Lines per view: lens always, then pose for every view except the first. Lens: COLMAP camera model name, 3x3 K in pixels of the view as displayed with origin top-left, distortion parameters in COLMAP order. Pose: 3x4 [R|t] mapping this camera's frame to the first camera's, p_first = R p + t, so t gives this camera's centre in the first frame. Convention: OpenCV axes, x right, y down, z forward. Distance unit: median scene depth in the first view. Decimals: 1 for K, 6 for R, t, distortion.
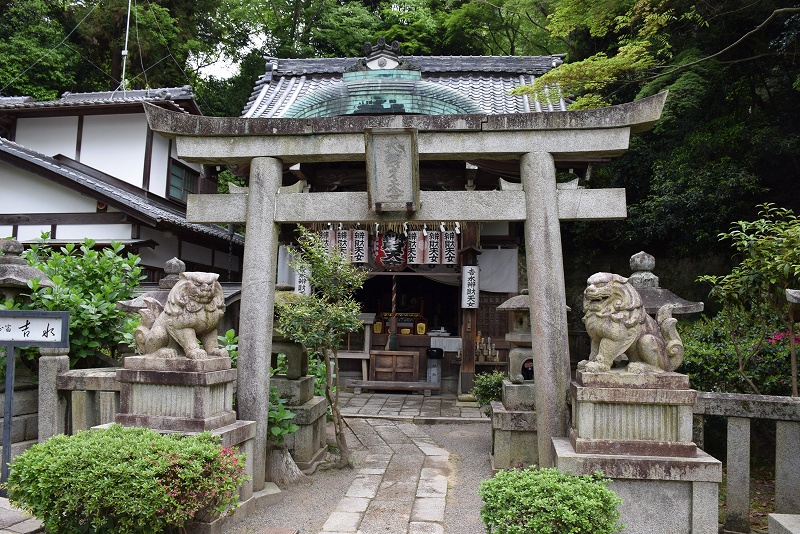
lens RADIAL K [[648.8, 0, 396.6], [0, 648.8, 269.1], [0, 0, 1]] dist [-0.106231, 0.000603]
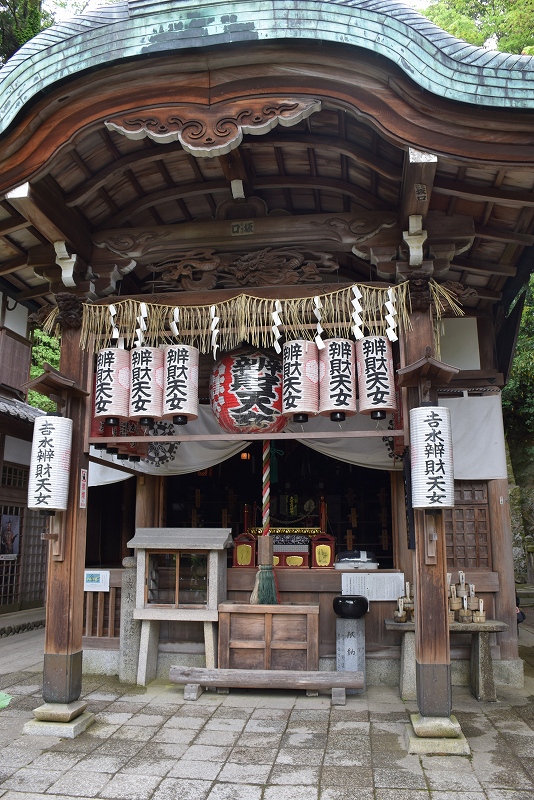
lens RADIAL K [[648.8, 0, 274.8], [0, 648.8, 392.8], [0, 0, 1]] dist [-0.106231, 0.000603]
pose [[0.998629, -0.032079, -0.041361, 0.030045], [0.025785, 0.989153, -0.144608, 0.042487], [0.045551, 0.143343, 0.988624, 0.553985]]
